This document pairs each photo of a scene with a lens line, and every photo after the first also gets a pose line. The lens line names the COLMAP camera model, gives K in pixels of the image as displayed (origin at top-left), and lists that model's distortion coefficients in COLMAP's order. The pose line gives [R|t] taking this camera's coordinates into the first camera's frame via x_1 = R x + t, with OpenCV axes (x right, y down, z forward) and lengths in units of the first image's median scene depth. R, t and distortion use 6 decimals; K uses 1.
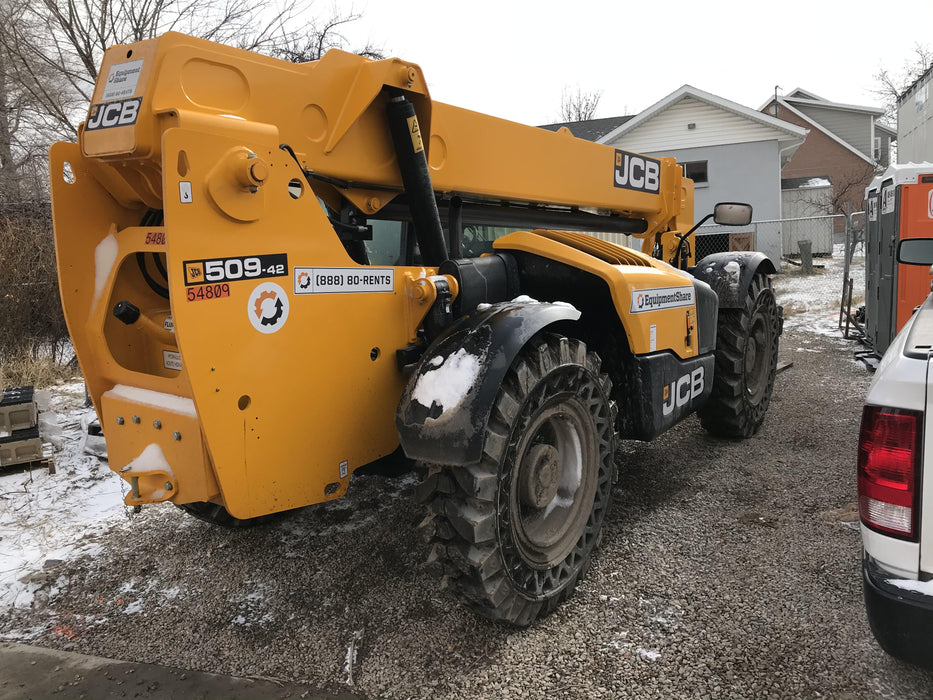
lens RADIAL K [[752.5, 0, 466.5], [0, 752.5, 350.0], [0, 0, 1]] dist [0.018942, 0.003340]
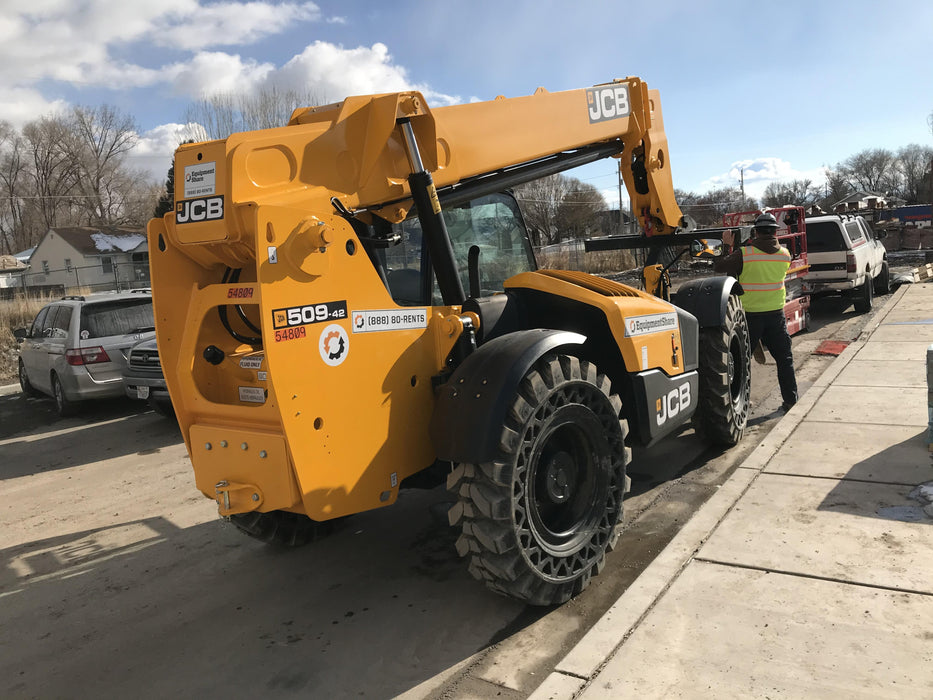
lens RADIAL K [[752.5, 0, 466.5], [0, 752.5, 350.0], [0, 0, 1]] dist [0.018942, 0.003340]
pose [[0.998491, -0.048822, 0.025150, -0.076912], [0.050071, 0.997407, -0.051700, 0.024875], [-0.022561, 0.052881, 0.998346, -0.212993]]
